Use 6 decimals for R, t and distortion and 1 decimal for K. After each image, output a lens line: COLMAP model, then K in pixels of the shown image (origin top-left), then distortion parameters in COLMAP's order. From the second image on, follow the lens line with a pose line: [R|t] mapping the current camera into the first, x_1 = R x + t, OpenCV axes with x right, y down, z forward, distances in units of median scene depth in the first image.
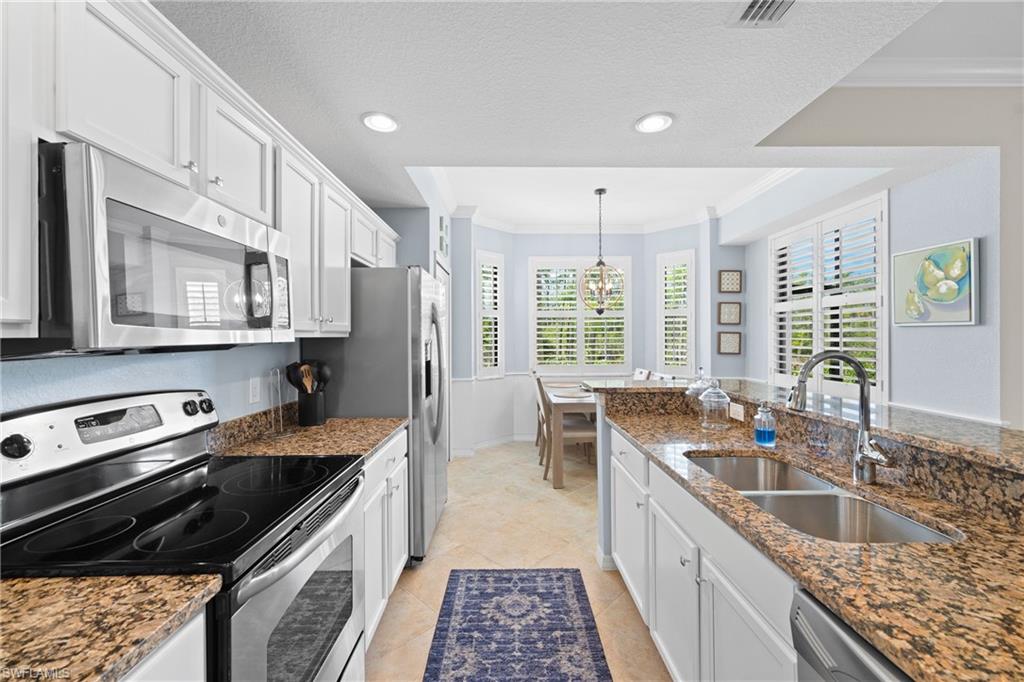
lens RADIAL K [[407.6, 0, 511.5], [0, 407.6, 338.5], [0, 0, 1]] dist [-0.003451, 0.000009]
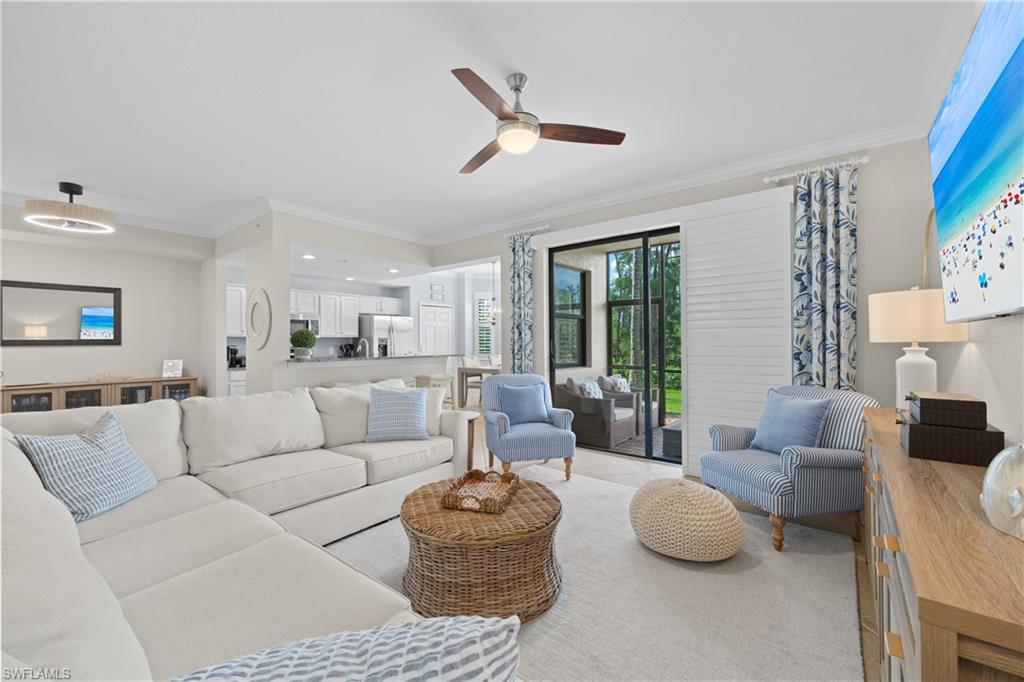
lens RADIAL K [[407.6, 0, 511.5], [0, 407.6, 338.5], [0, 0, 1]] dist [-0.003451, 0.000009]
pose [[0.773580, -0.005125, -0.633678, 1.567449], [-0.000146, 0.999966, -0.008266, 0.021252], [0.633699, 0.006487, 0.773552, -0.458641]]
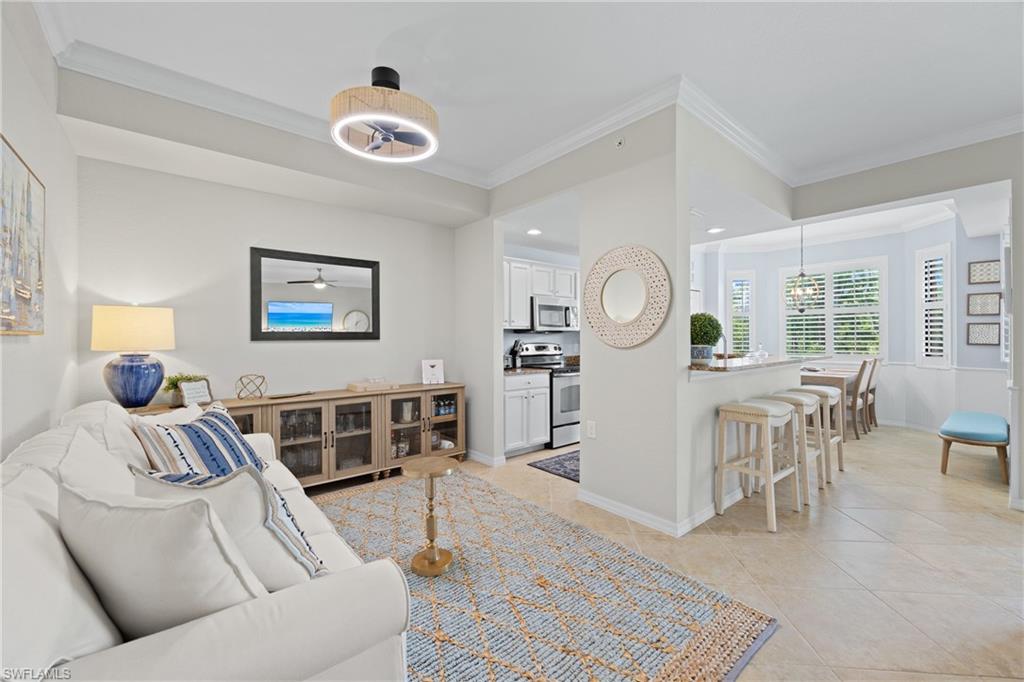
lens RADIAL K [[407.6, 0, 511.5], [0, 407.6, 338.5], [0, 0, 1]] dist [-0.003451, 0.000009]
pose [[0.636948, 0.001322, -0.770906, 0.669657], [-0.002091, 0.999998, -0.000013, 0.028959], [0.770904, 0.001620, 0.636949, -0.619809]]
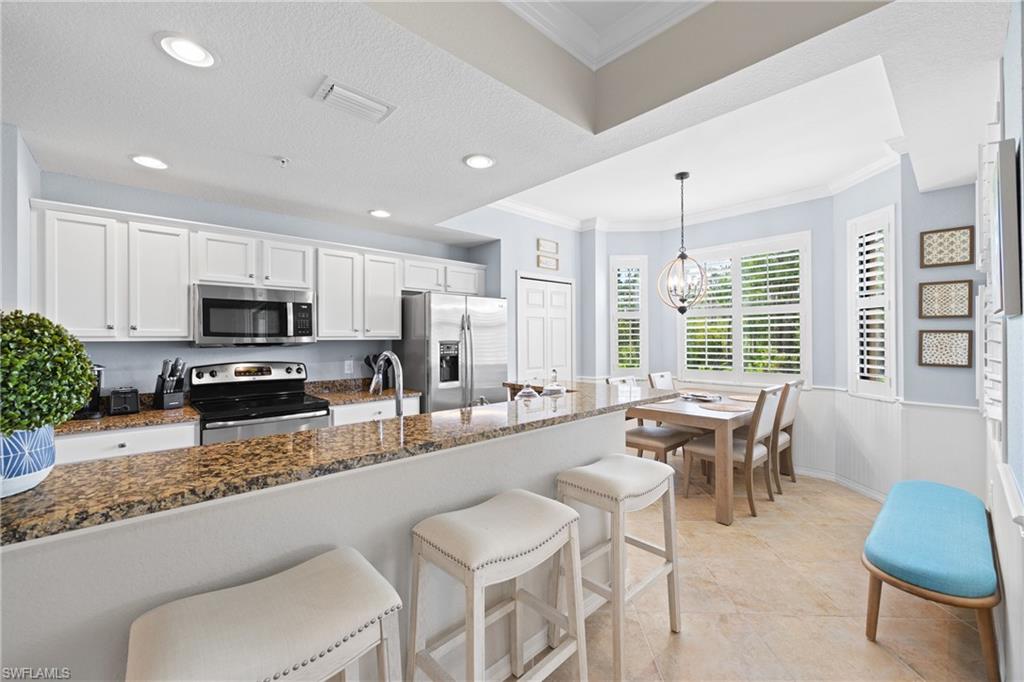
lens RADIAL K [[407.6, 0, 511.5], [0, 407.6, 338.5], [0, 0, 1]] dist [-0.003451, 0.000009]
pose [[0.672898, -0.001542, -0.739734, 0.650770], [-0.000690, 0.999996, -0.002713, -0.001813], [0.739735, 0.002336, 0.672894, 0.130797]]
